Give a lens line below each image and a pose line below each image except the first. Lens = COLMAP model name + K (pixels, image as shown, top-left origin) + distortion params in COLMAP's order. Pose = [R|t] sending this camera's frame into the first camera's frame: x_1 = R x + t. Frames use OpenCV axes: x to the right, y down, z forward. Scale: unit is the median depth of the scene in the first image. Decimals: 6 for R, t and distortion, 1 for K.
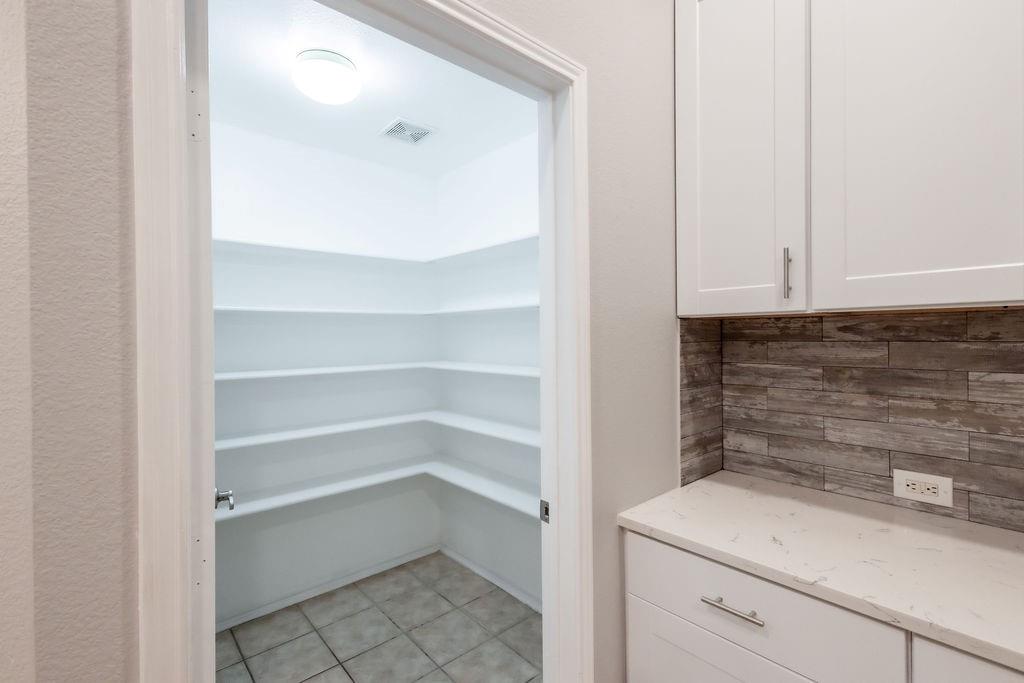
lens RADIAL K [[464.9, 0, 507.2], [0, 464.9, 338.6], [0, 0, 1]] dist [0.001744, 0.000109]
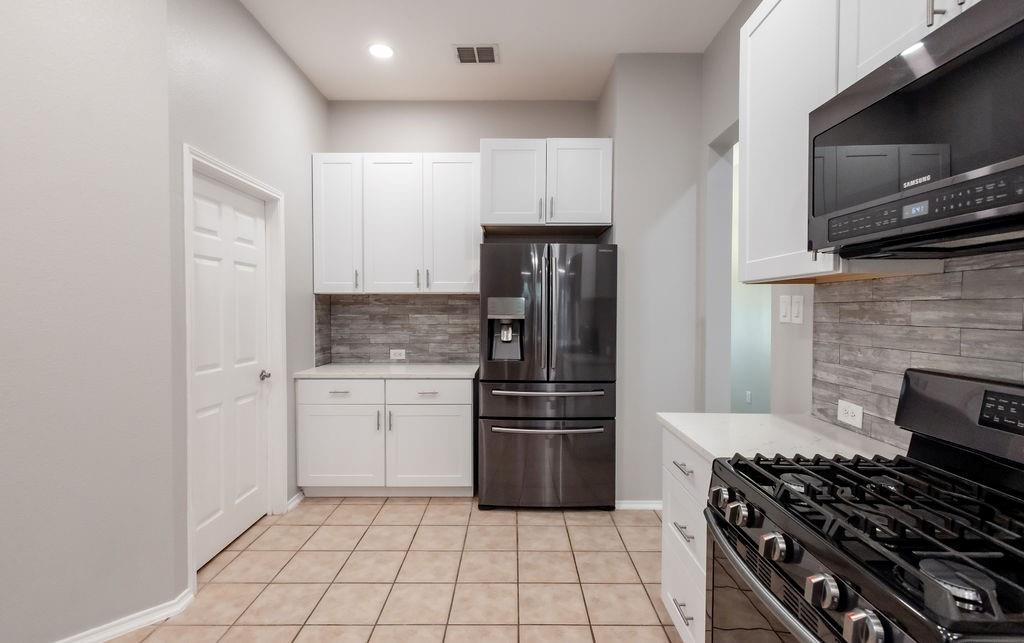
lens RADIAL K [[469.3, 0, 512.2], [0, 469.3, 318.0], [0, 0, 1]] dist [0.000057, -0.000084]
pose [[0.657606, -0.005066, 0.753345, -0.791341], [-0.001700, 0.999965, 0.008208, 0.057587], [-0.753360, -0.006678, 0.657575, -1.361235]]
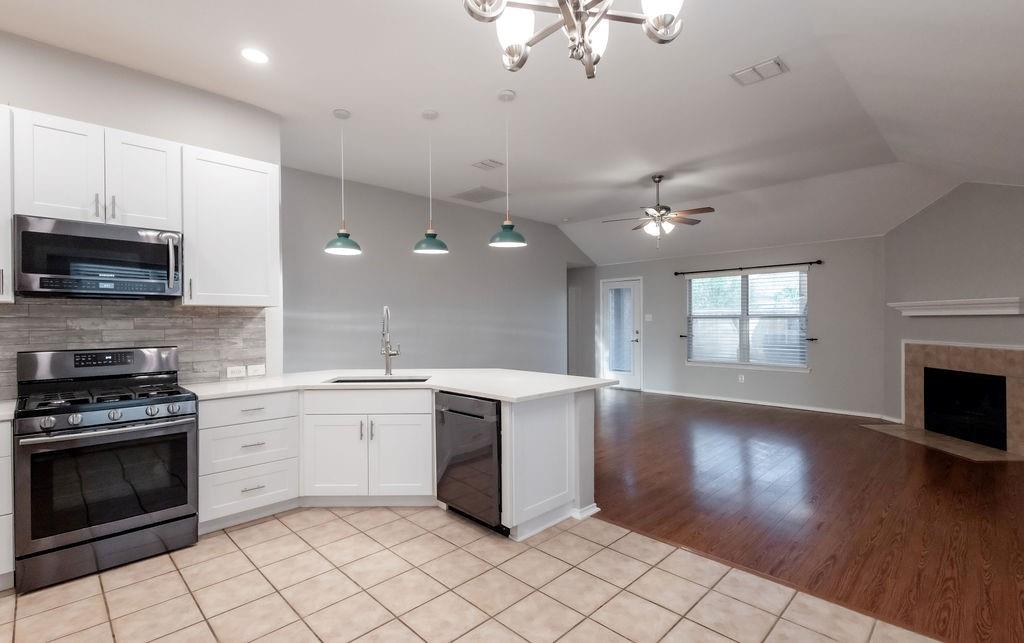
lens RADIAL K [[471.3, 0, 510.7], [0, 471.3, 321.2], [0, 0, 1]] dist [0.014096, -0.000712]
pose [[-0.997161, 0.016938, -0.073370, -1.378652], [0.016235, 0.999816, 0.010177, 0.055313], [0.073529, 0.008957, -0.997253, 0.710198]]
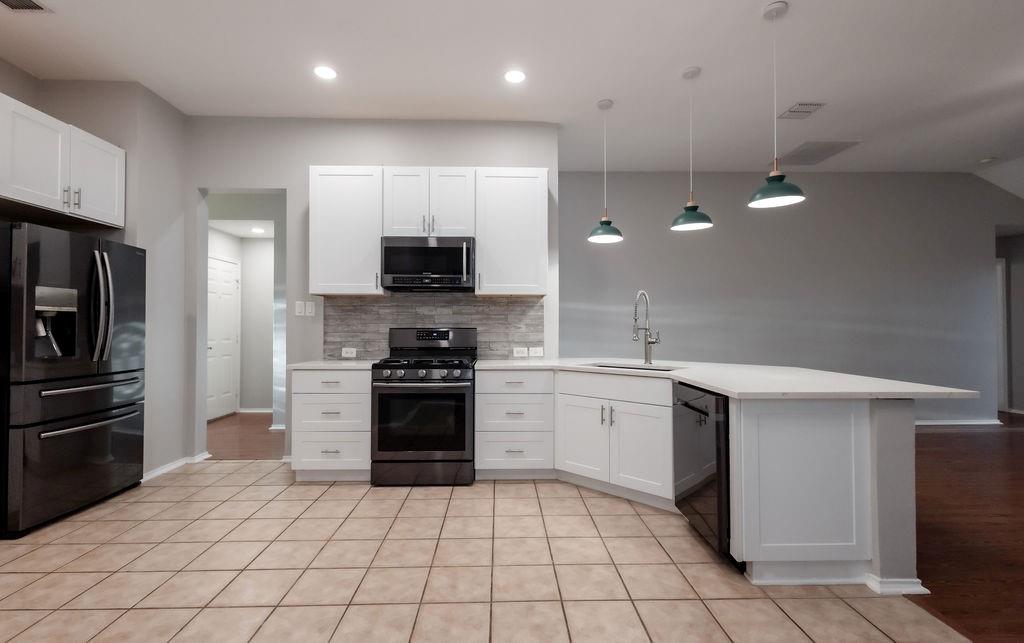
lens RADIAL K [[471.3, 0, 510.7], [0, 471.3, 321.2], [0, 0, 1]] dist [0.014096, -0.000712]
pose [[-0.774189, 0.018967, 0.632670, -1.919177], [0.013224, 0.999817, -0.013791, 0.173944], [-0.632816, -0.002310, -0.774299, 0.405106]]
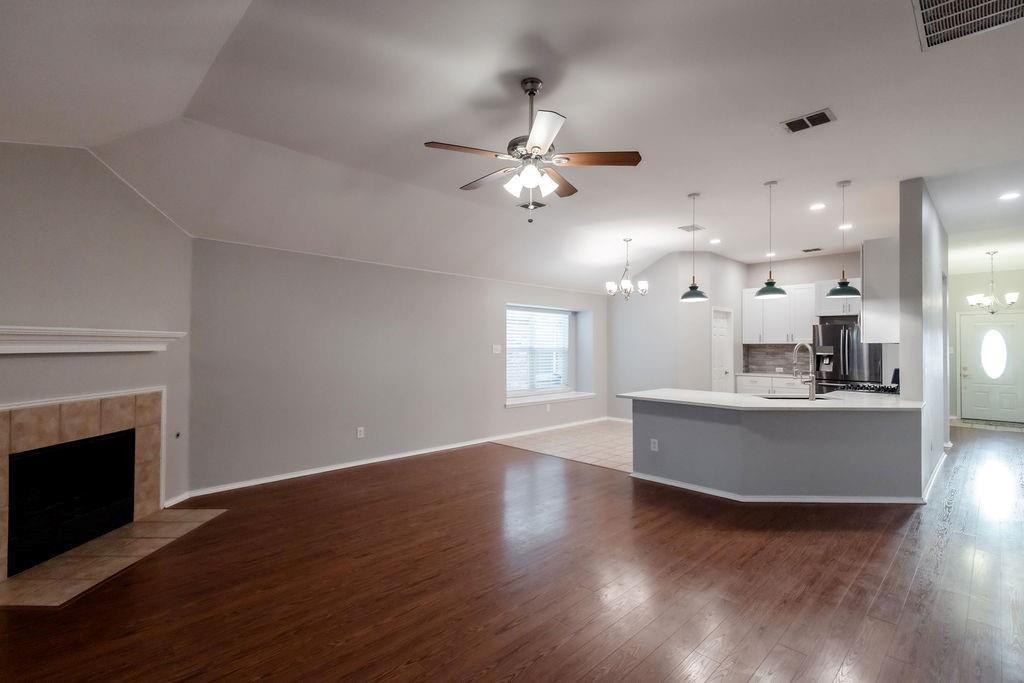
lens RADIAL K [[472.0, 0, 512.0], [0, 472.0, 341.5], [0, 0, 1]] dist [0.002224, 0.000329]
pose [[0.998197, 0.012364, 0.058739, -3.091324], [-0.011364, 0.999785, -0.017321, 0.064262], [-0.058940, 0.016622, 0.998123, -5.124610]]
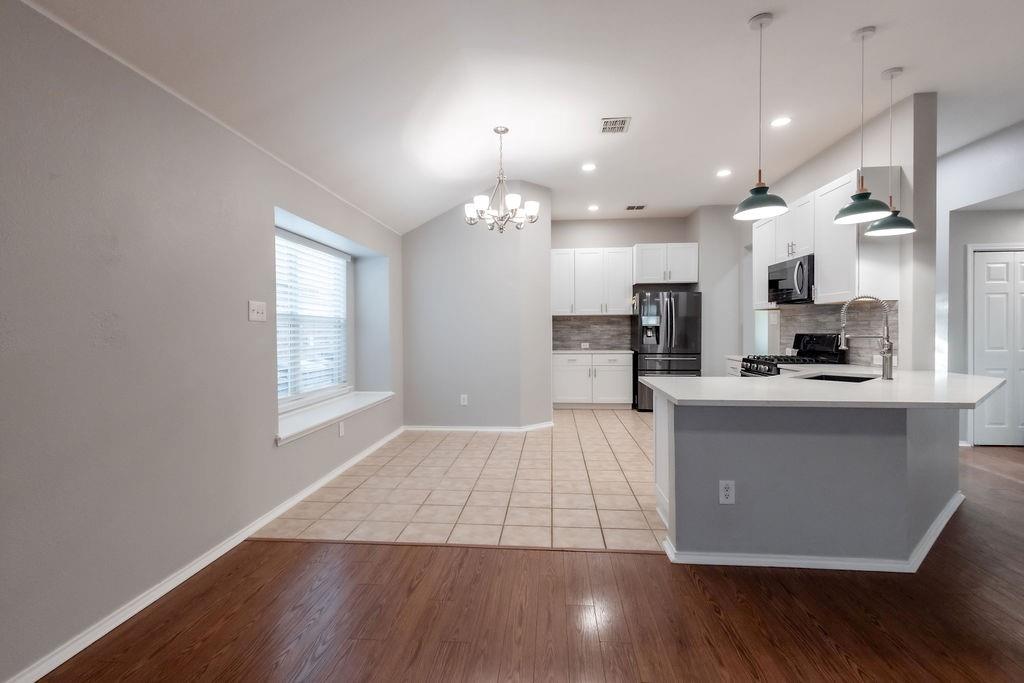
lens RADIAL K [[471.8, 0, 510.2], [0, 471.8, 337.8], [0, 0, 1]] dist [0.002418, 0.000127]
pose [[0.716626, -0.005820, 0.697433, -3.611224], [0.004027, 0.999983, 0.004207, 0.176085], [-0.697446, -0.000207, 0.716638, -2.395705]]
